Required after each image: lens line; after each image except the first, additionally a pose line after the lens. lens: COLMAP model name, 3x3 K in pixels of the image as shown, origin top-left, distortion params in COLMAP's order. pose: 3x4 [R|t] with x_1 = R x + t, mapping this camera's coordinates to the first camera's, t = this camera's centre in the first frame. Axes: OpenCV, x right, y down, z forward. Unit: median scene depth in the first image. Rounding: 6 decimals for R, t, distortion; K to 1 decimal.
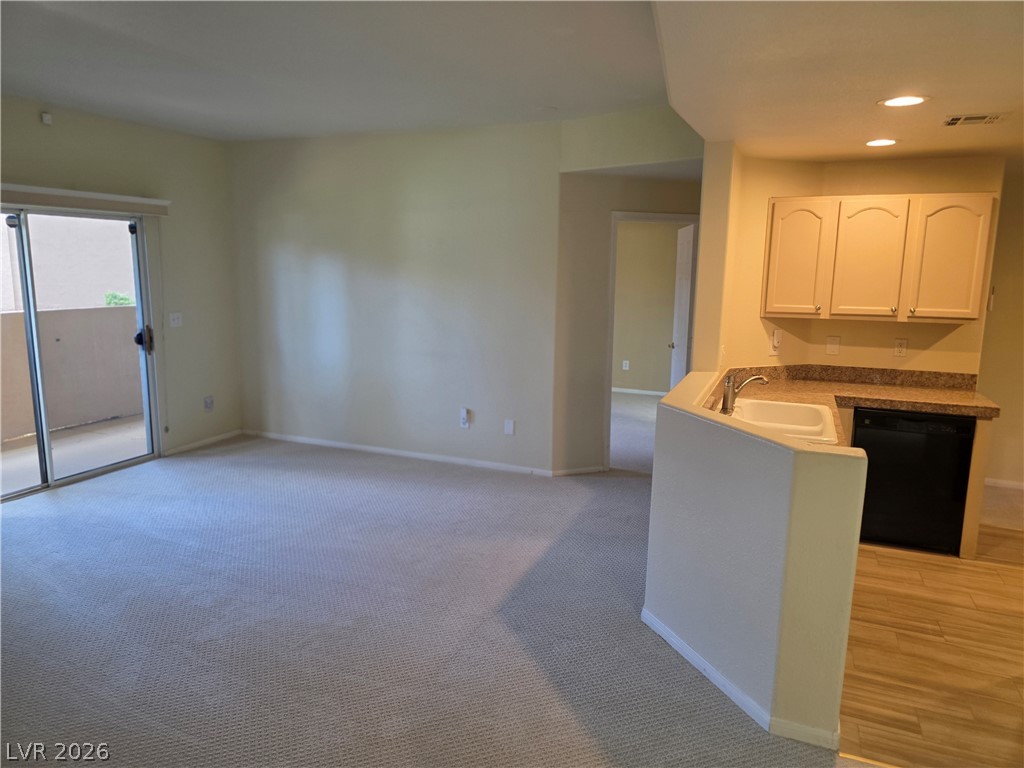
lens RADIAL K [[683.6, 0, 515.2], [0, 683.6, 379.4], [0, 0, 1]] dist [0.064885, -0.062208]
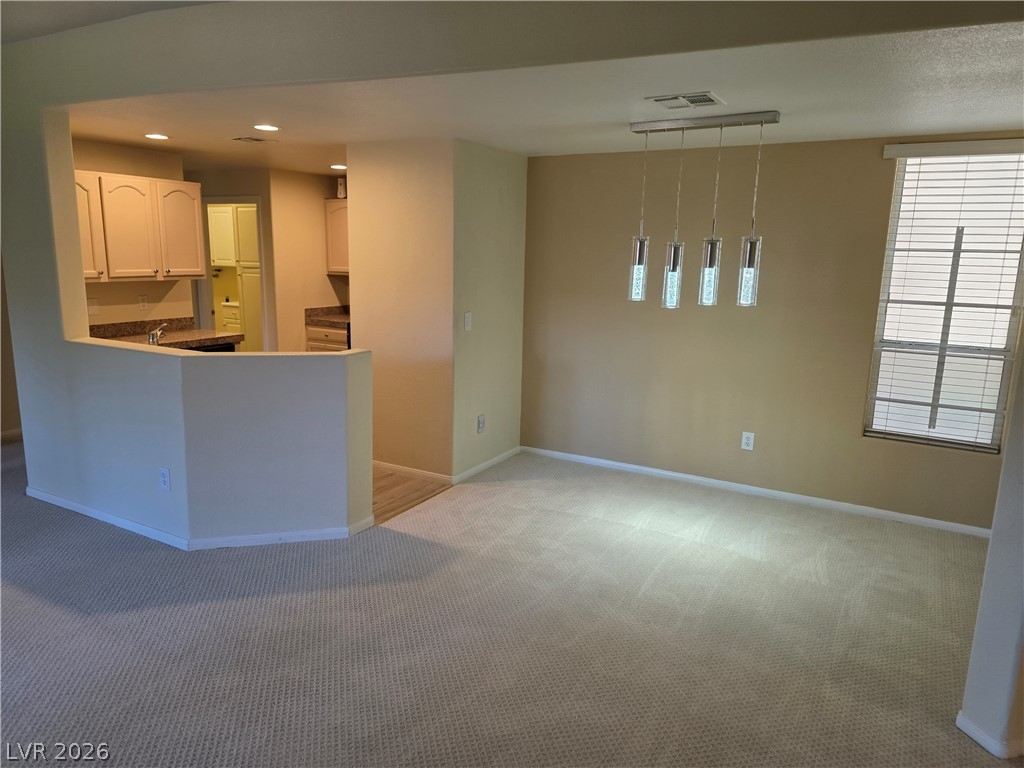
lens RADIAL K [[682.6, 0, 512.0], [0, 682.6, 384.0], [0, 0, 1]] dist [0.051917, -0.072223]
pose [[0.121035, -0.203358, 0.971595, -0.552671], [0.145880, 0.971807, 0.185229, -0.035288], [-0.981870, 0.119317, 0.147289, 0.194375]]
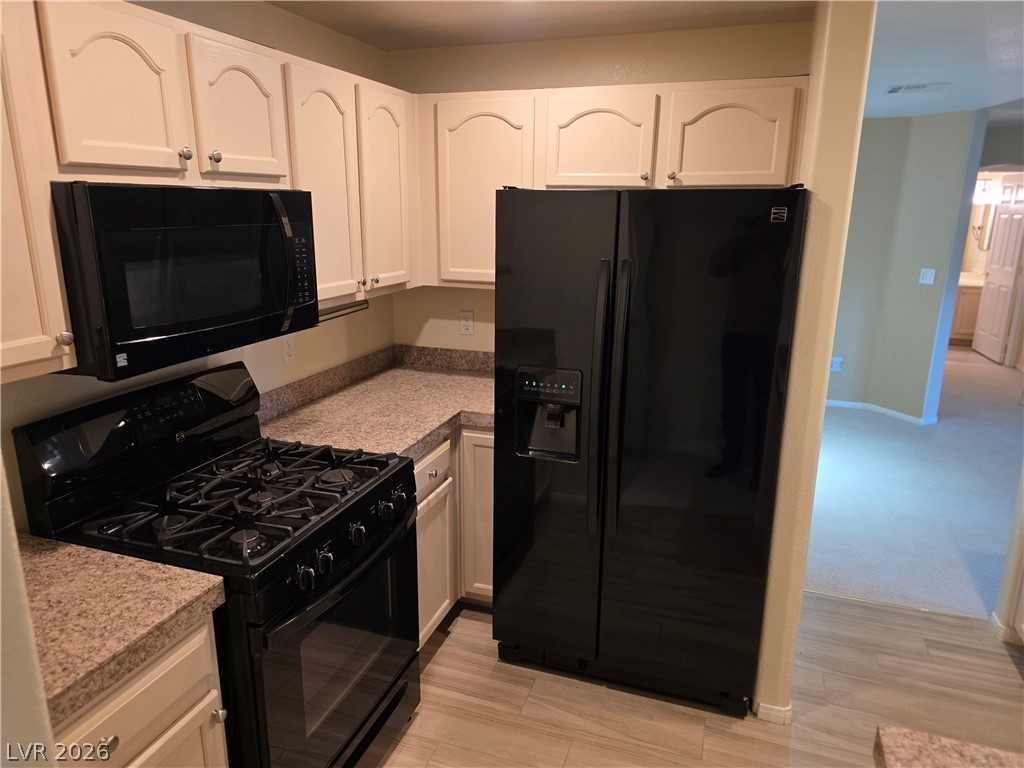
lens RADIAL K [[690.9, 0, 507.7], [0, 690.9, 374.3], [0, 0, 1]] dist [0.065138, -0.064899]
pose [[-0.998257, -0.008192, -0.058443, 0.705641], [-0.030793, 0.917123, 0.397414, -0.161606], [0.050344, 0.398521, -0.915776, 0.978115]]
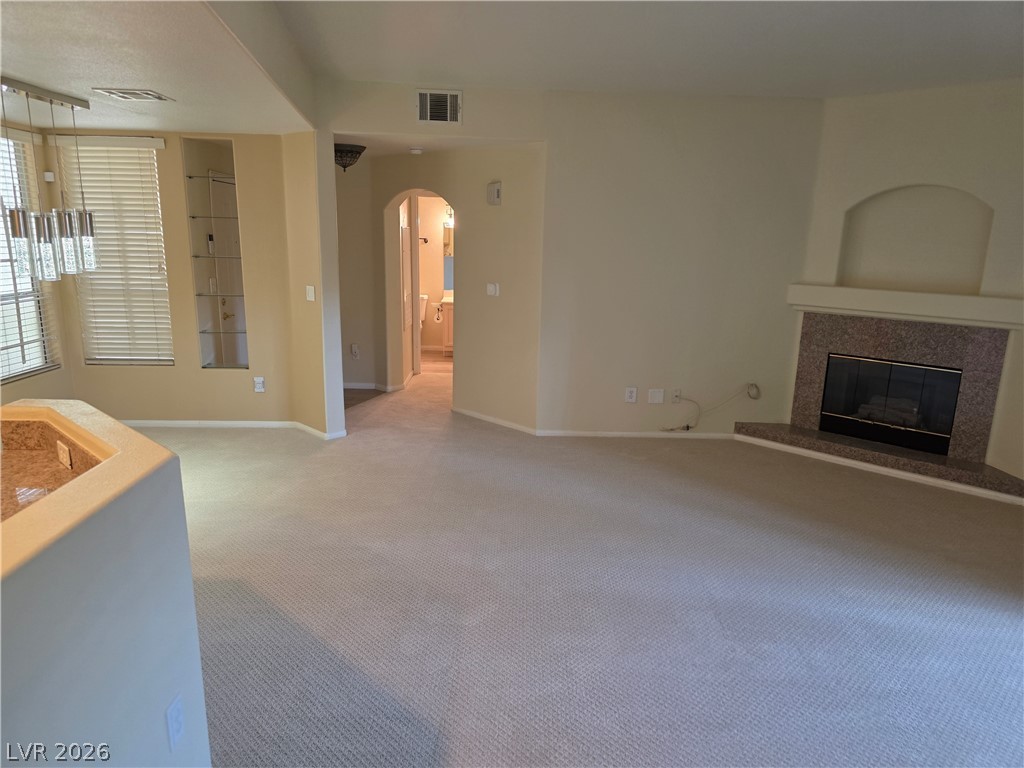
lens RADIAL K [[689.0, 0, 513.8], [0, 689.0, 389.6], [0, 0, 1]] dist [0.068826, -0.067697]
pose [[-0.912020, 0.057884, -0.406041, 0.127418], [-0.102823, 0.926108, 0.362977, -0.179325], [0.397048, 0.372792, -0.838677, 1.059125]]
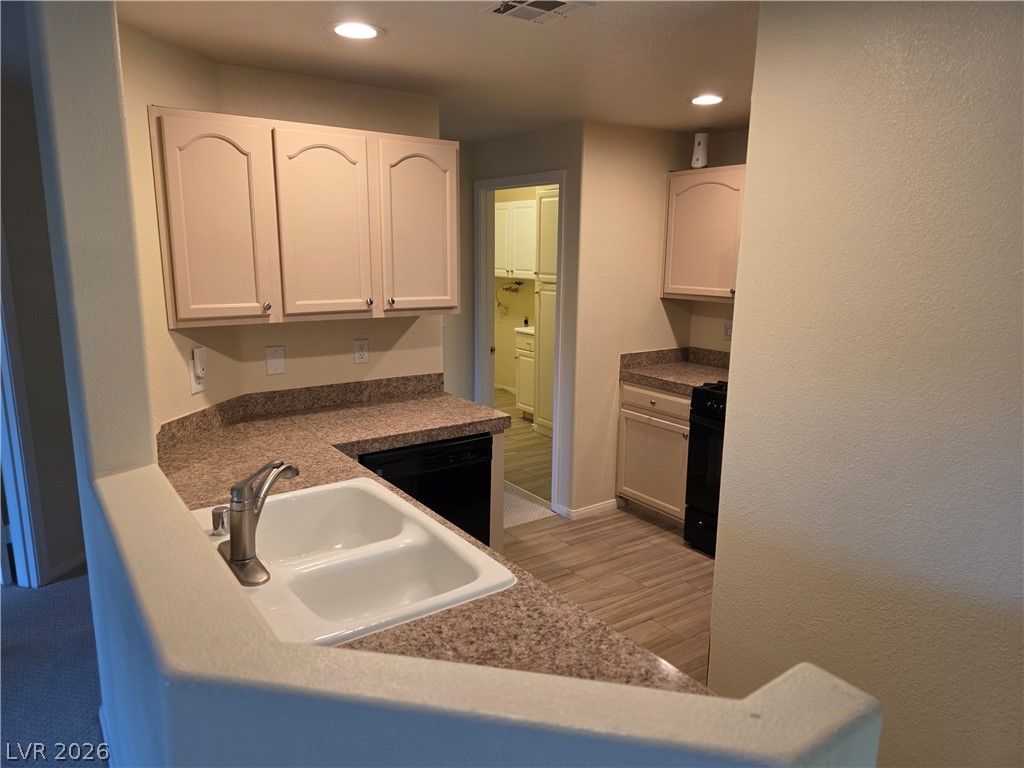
lens RADIAL K [[683.6, 0, 515.2], [0, 683.6, 379.4], [0, 0, 1]] dist [0.064885, -0.062208]
pose [[0.535398, -0.169195, 0.827479, 0.040801], [0.138020, 0.984086, 0.111915, -0.072486], [-0.833246, 0.054289, 0.550230, 0.455196]]
